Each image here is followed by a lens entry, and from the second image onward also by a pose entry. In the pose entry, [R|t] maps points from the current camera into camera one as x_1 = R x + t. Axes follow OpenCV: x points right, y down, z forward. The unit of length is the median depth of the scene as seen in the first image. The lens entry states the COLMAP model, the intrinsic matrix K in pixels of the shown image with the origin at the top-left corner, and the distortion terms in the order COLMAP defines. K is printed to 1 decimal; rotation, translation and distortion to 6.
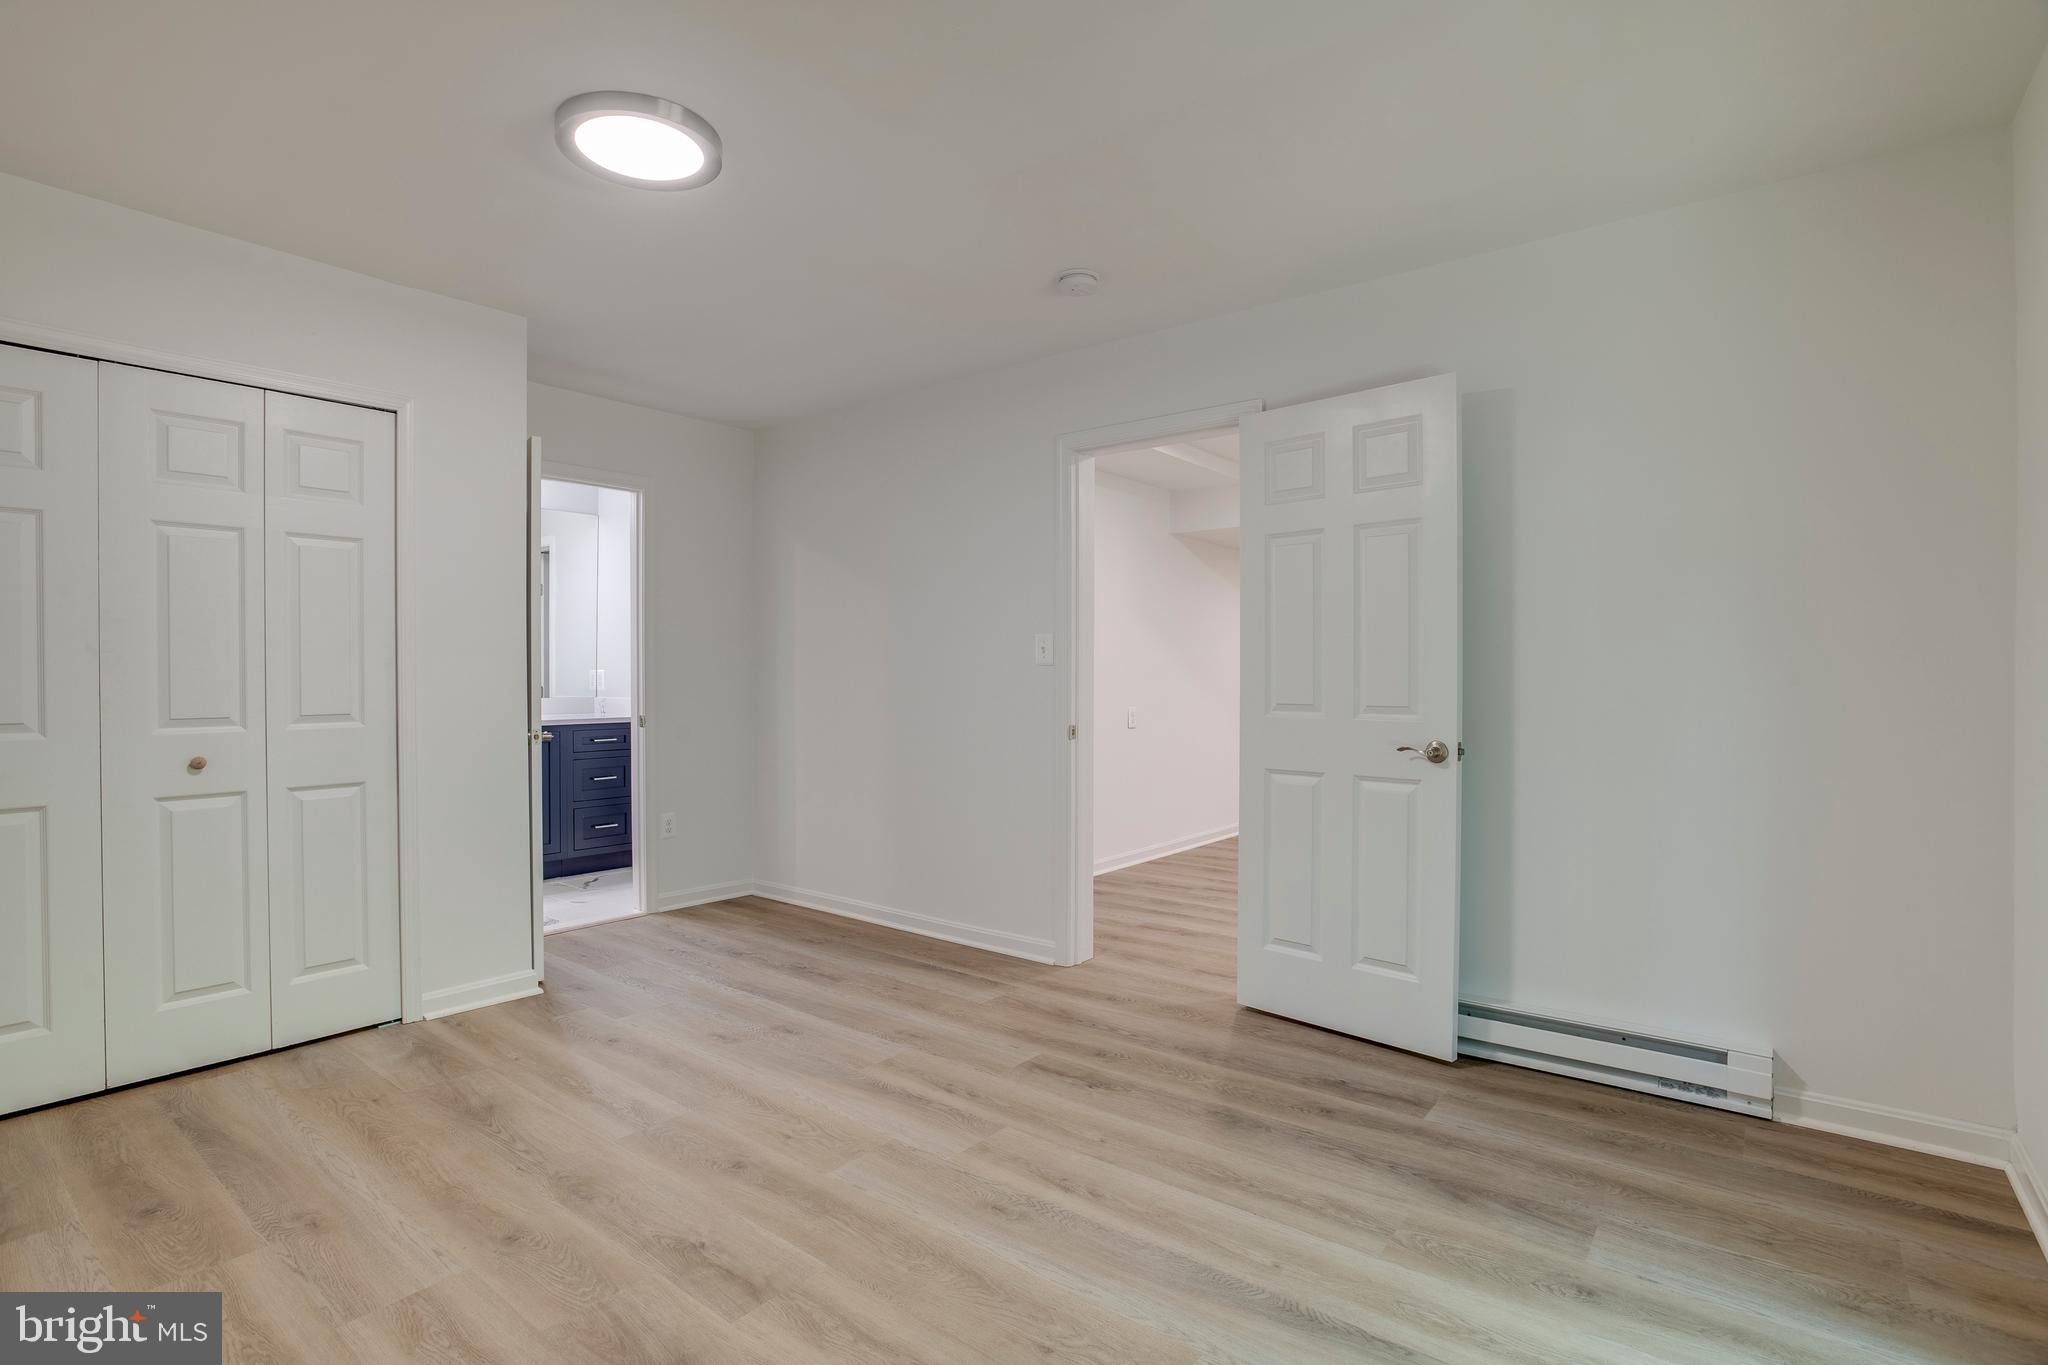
lens RADIAL K [[986.3, 0, 1011.6], [0, 986.3, 681.7], [0, 0, 1]] dist [-0.036868, 0.004064]
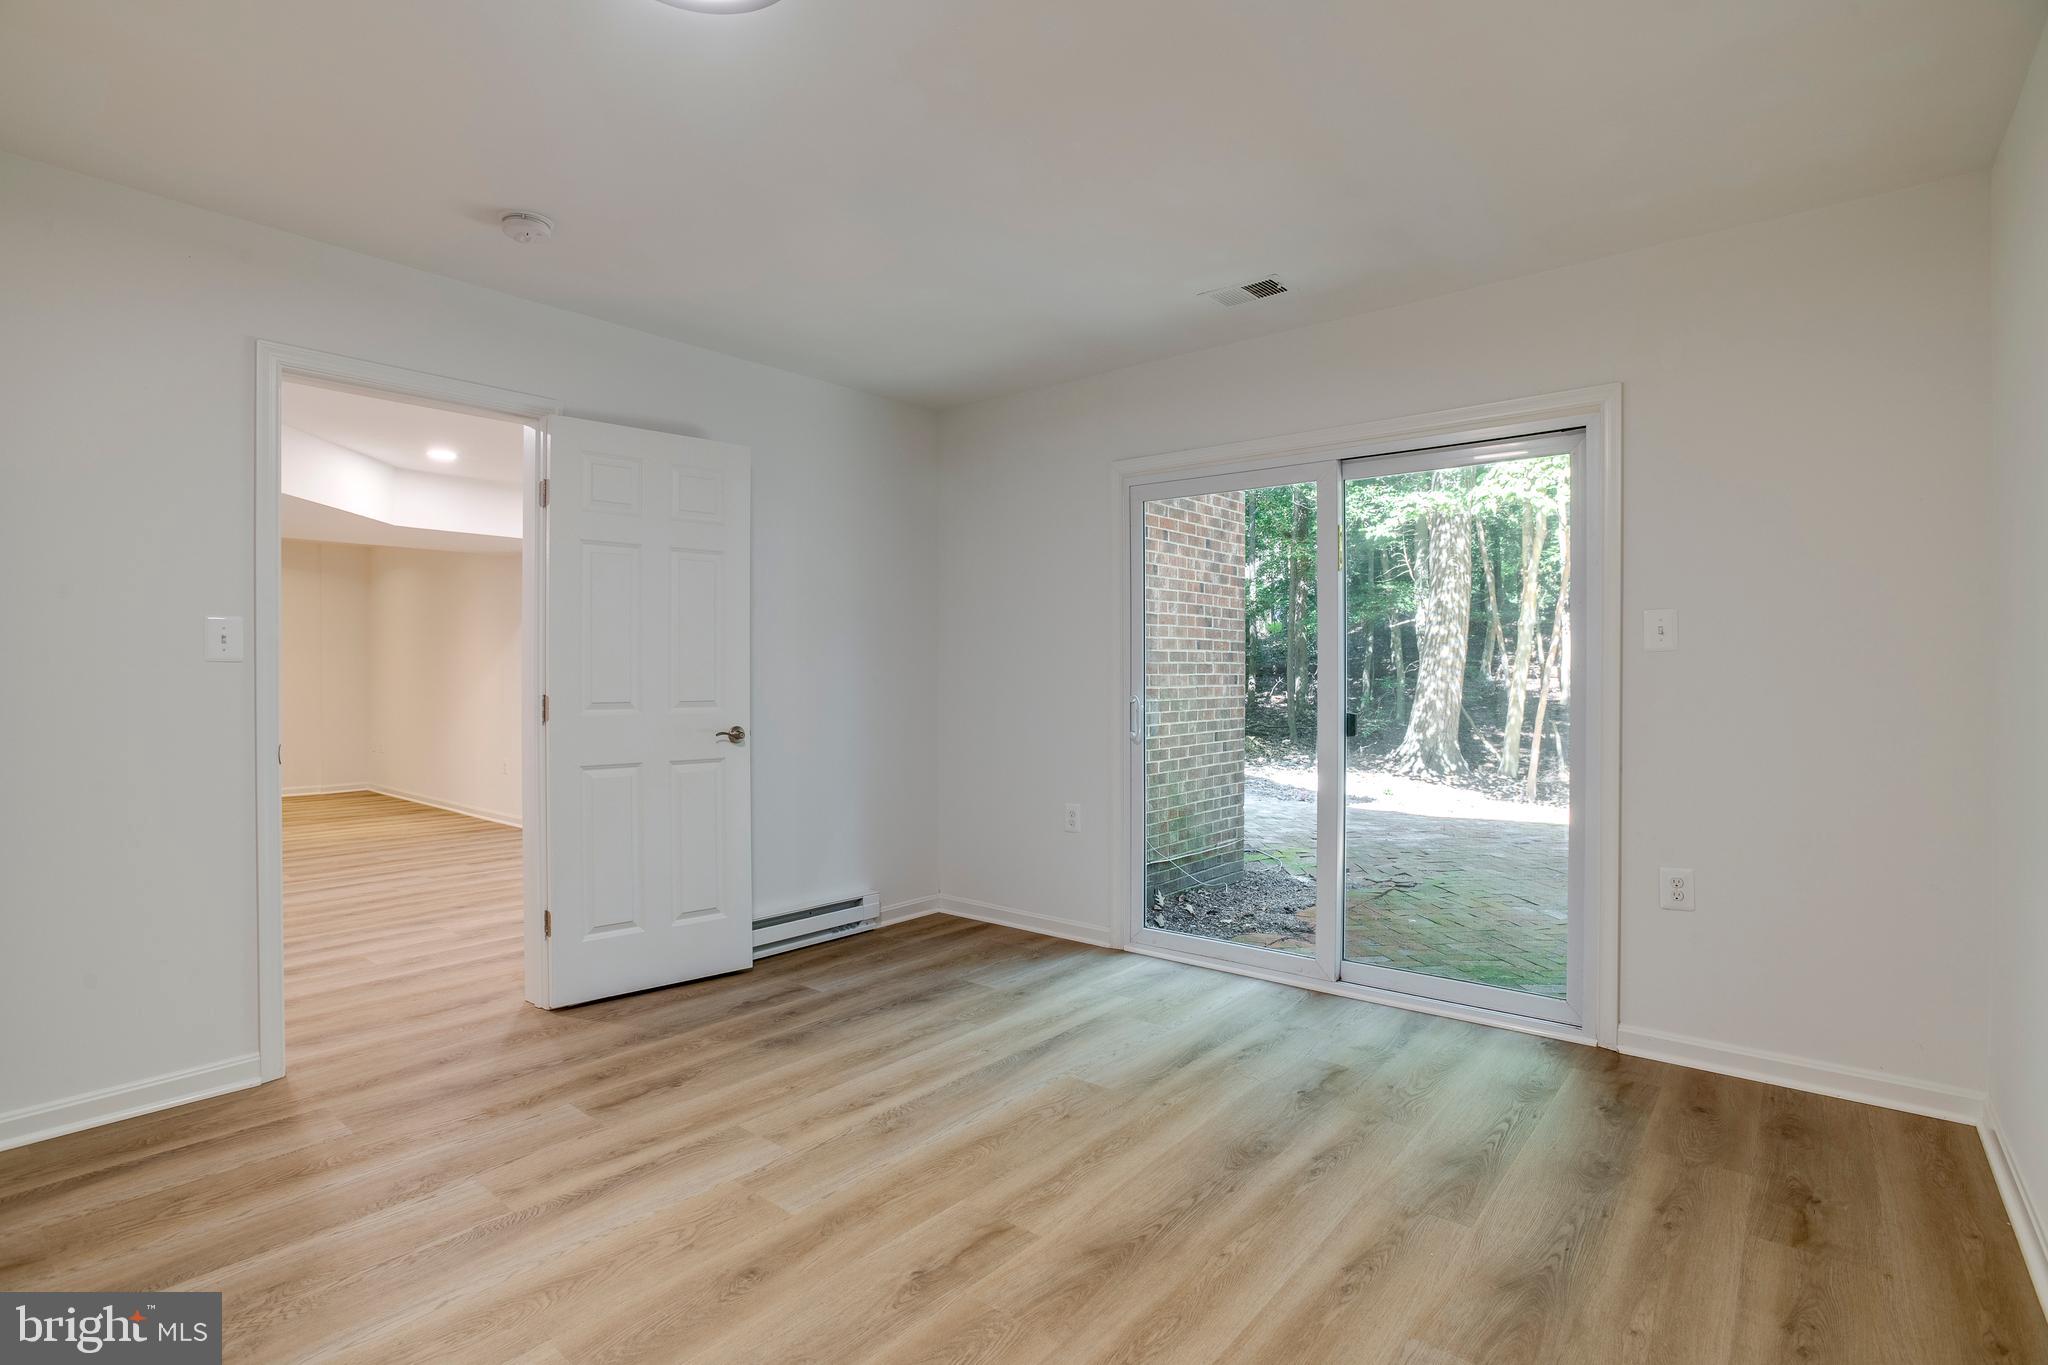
lens RADIAL K [[986.3, 0, 1019.3], [0, 986.3, 685.8], [0, 0, 1]] dist [-0.036868, 0.004064]
pose [[0.019395, -0.008140, 0.999779, -0.977493], [0.003097, 0.999963, 0.008081, -0.004178], [-0.999807, 0.002939, 0.019419, 0.676094]]
